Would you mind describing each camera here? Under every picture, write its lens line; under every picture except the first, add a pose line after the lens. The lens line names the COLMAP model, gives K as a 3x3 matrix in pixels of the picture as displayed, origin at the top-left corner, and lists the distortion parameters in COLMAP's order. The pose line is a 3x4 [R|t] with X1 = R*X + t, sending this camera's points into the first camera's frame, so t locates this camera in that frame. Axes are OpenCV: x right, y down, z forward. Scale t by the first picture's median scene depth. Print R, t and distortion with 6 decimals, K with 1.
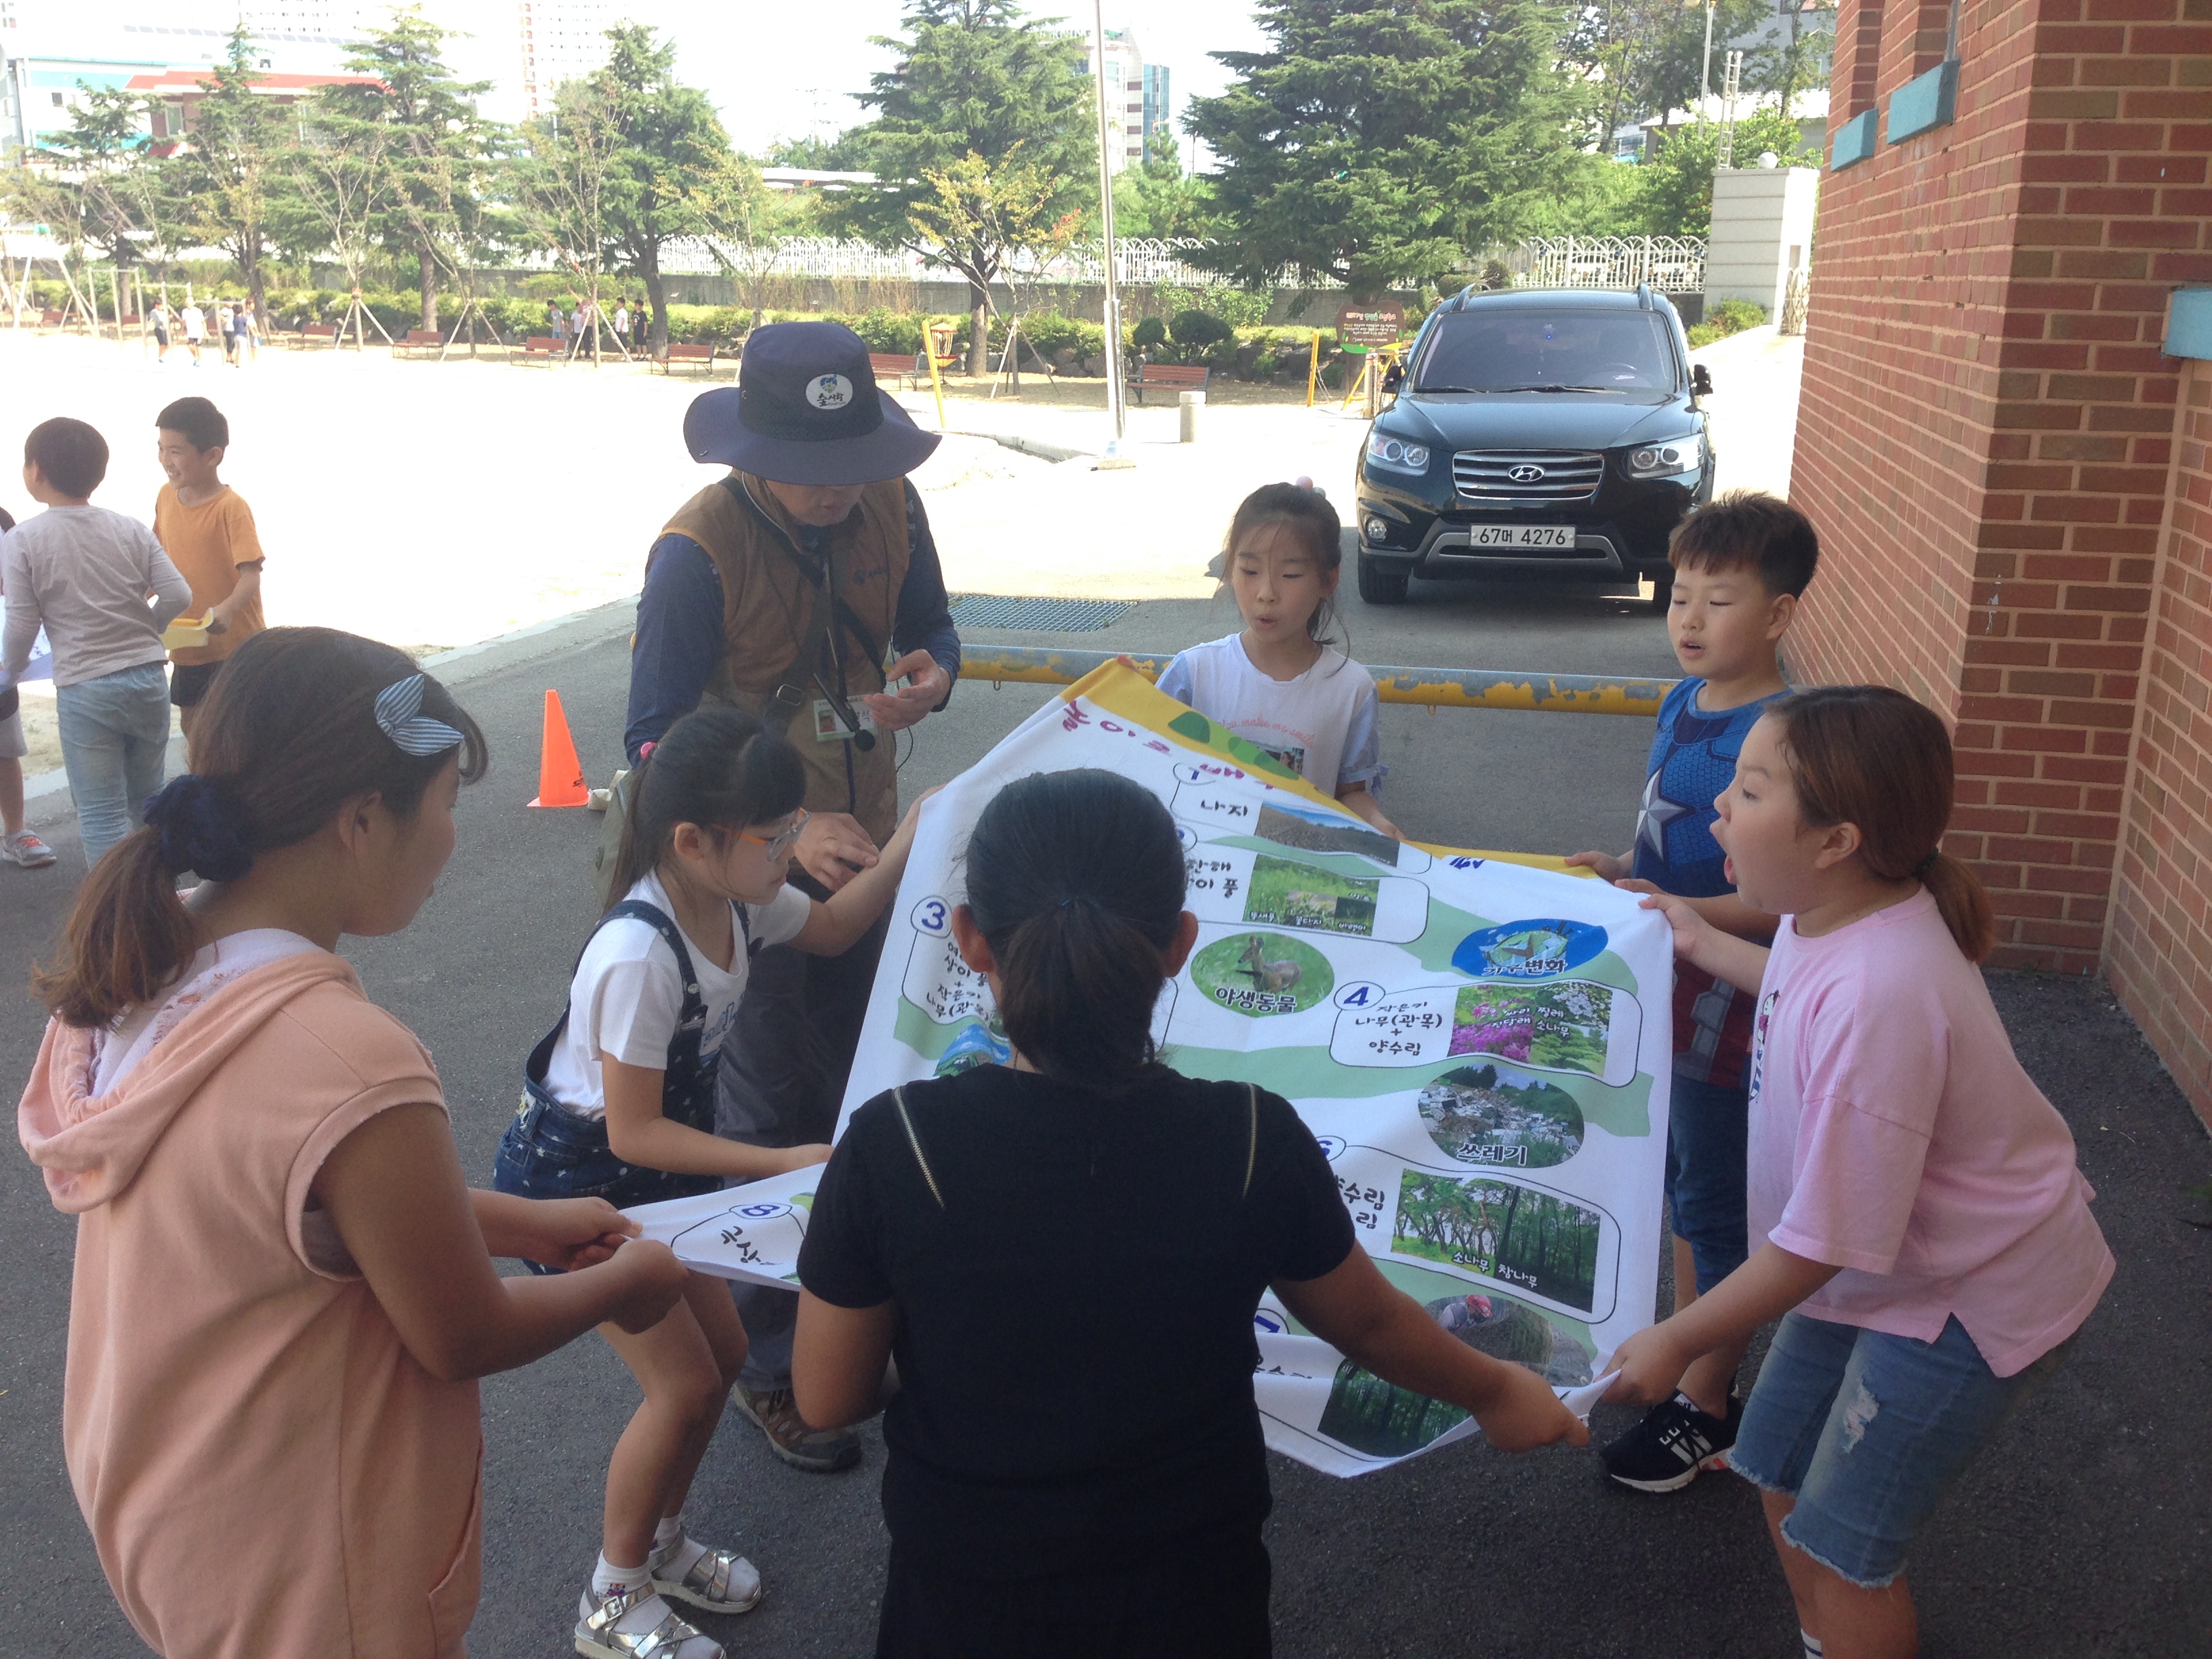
lens RADIAL K [[2118.0, 0, 1106.0], [0, 2118.0, 829.5], [0, 0, 1]] dist [0.142455, -0.284578]
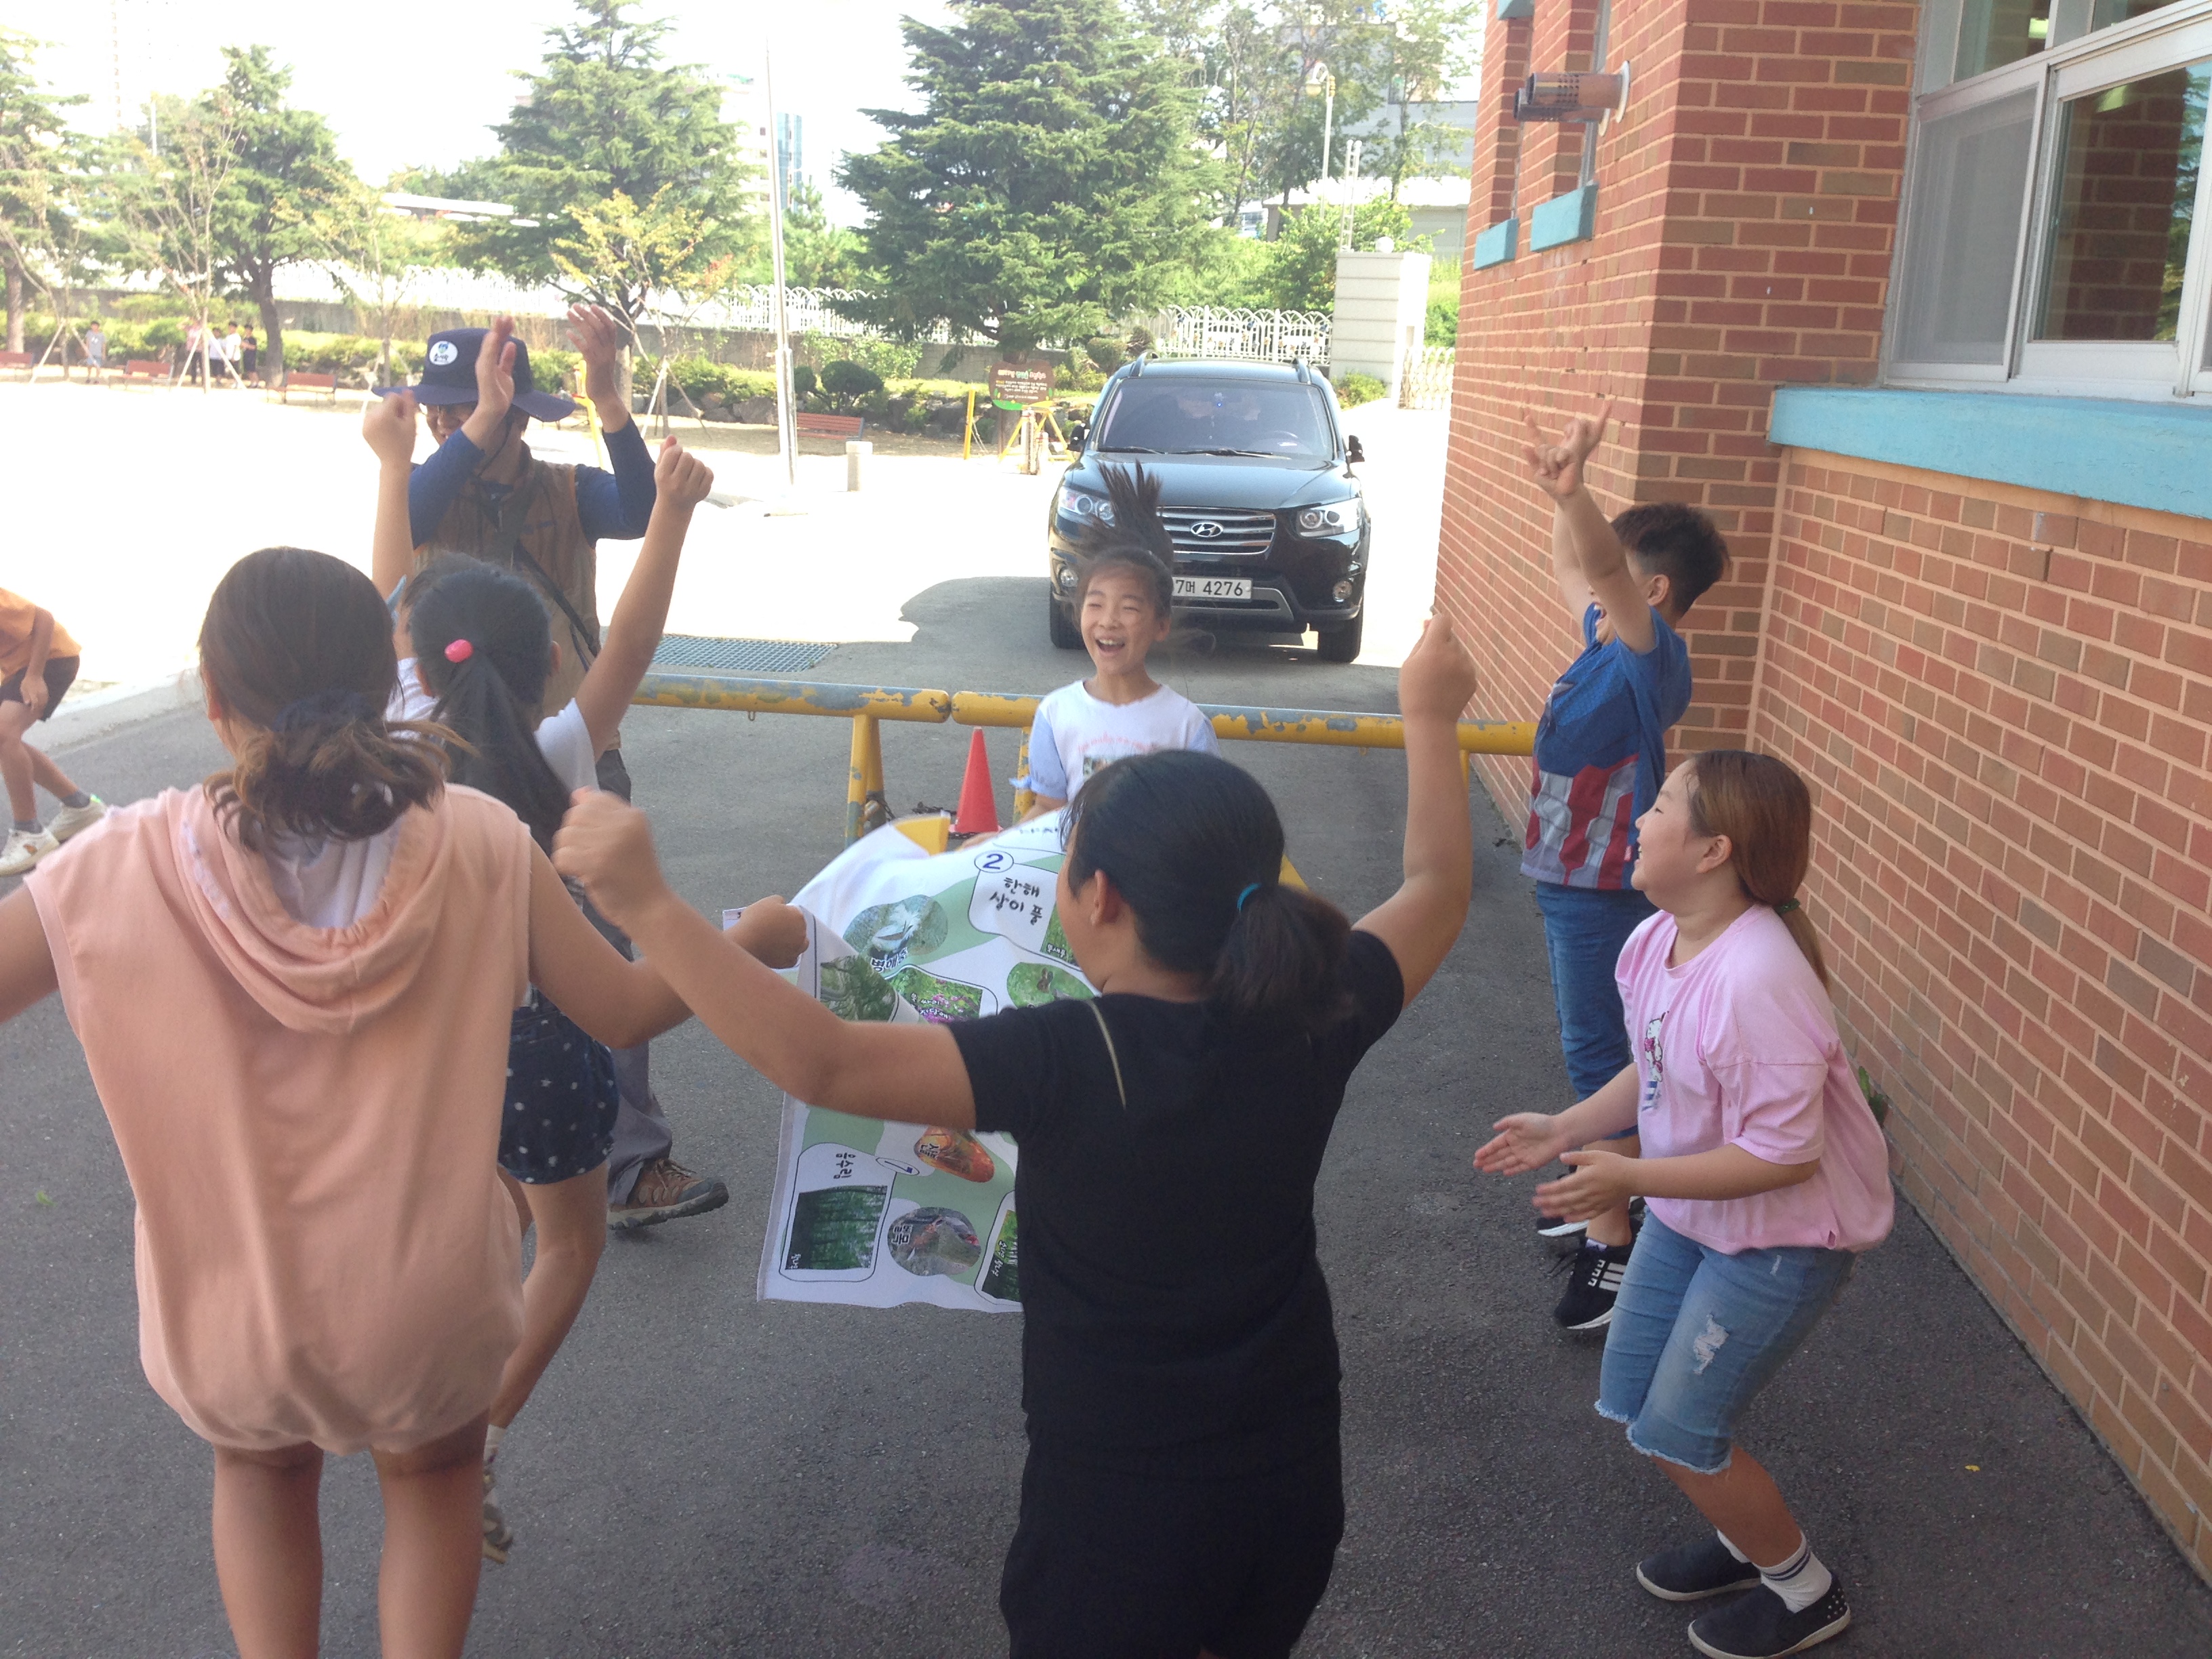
lens RADIAL K [[2124.7, 0, 1161.3], [0, 2124.7, 836.0], [0, 0, 1]] dist [0.134459, -0.225355]
pose [[0.980533, -0.006993, 0.196230, -0.014363], [0.011095, 0.999742, -0.019809, 0.003618], [-0.196041, 0.021601, 0.980358, -0.019655]]
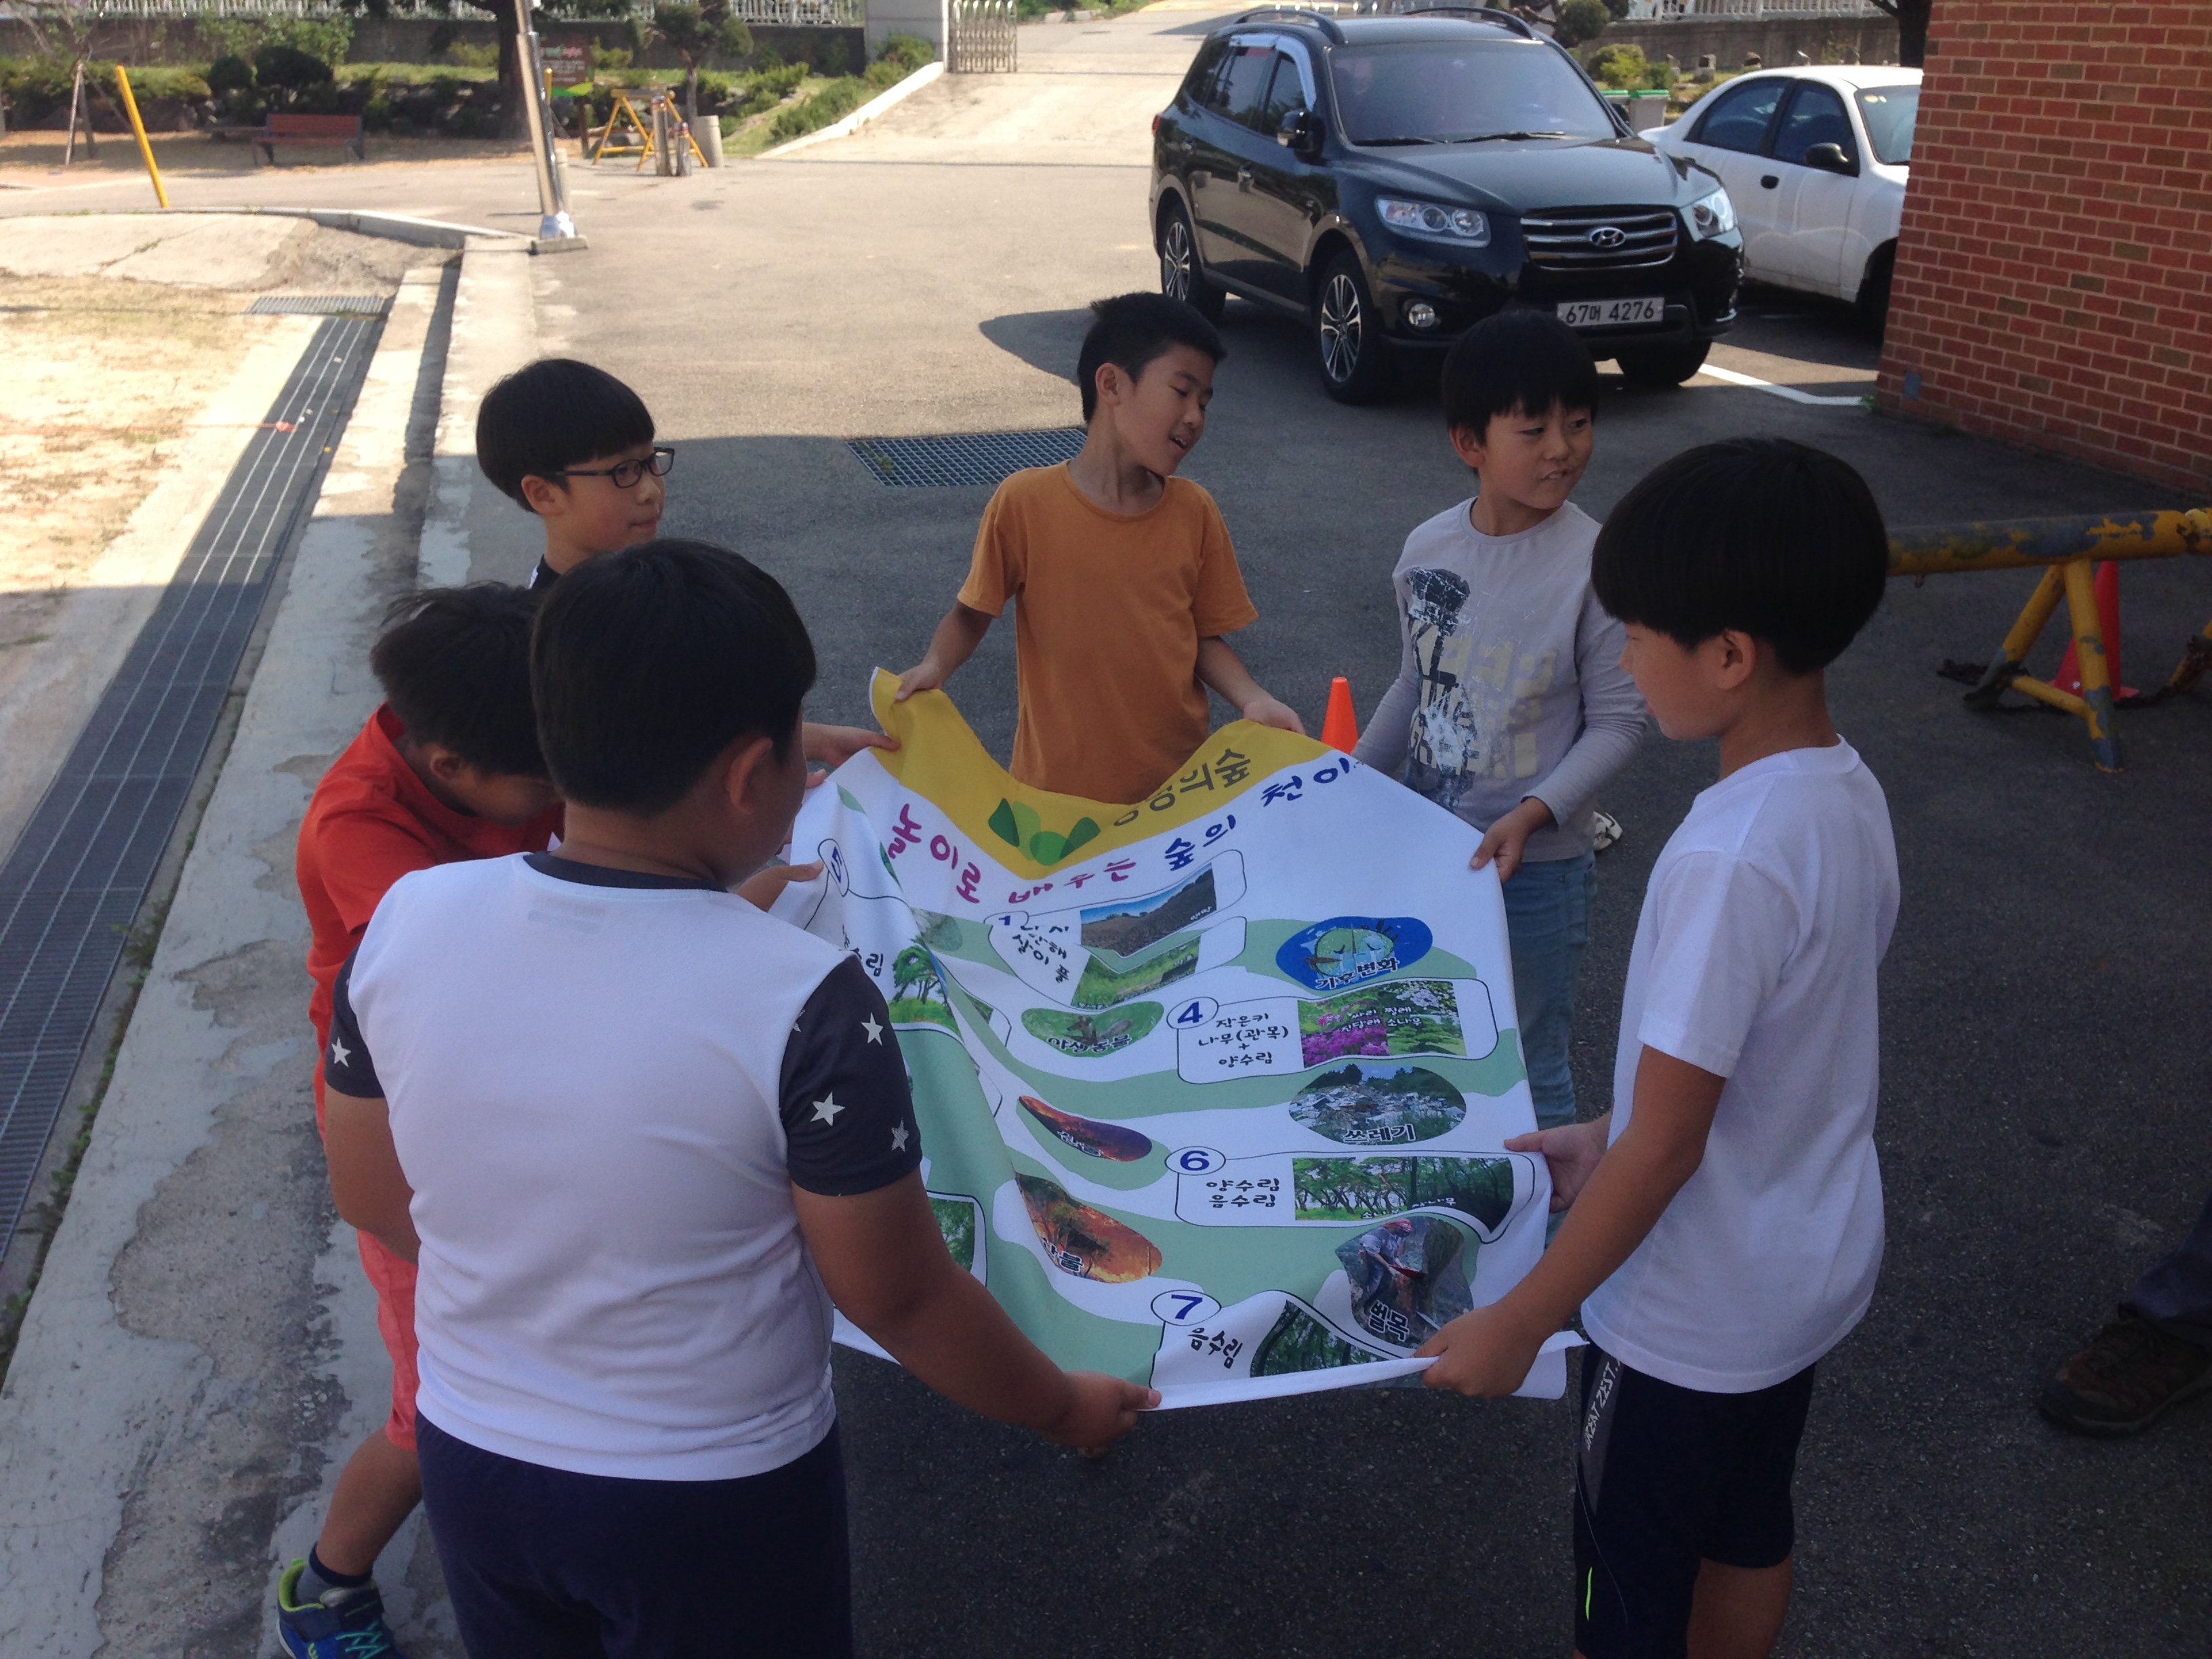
lens RADIAL K [[2045.1, 0, 1126.9], [0, 2045.1, 835.0], [0, 0, 1]] dist [0.139070, -0.248820]
pose [[0.851072, -0.196887, 0.486736, -0.154116], [0.134308, 0.977824, 0.160693, -0.033006], [-0.507581, -0.071389, 0.858642, 0.130021]]
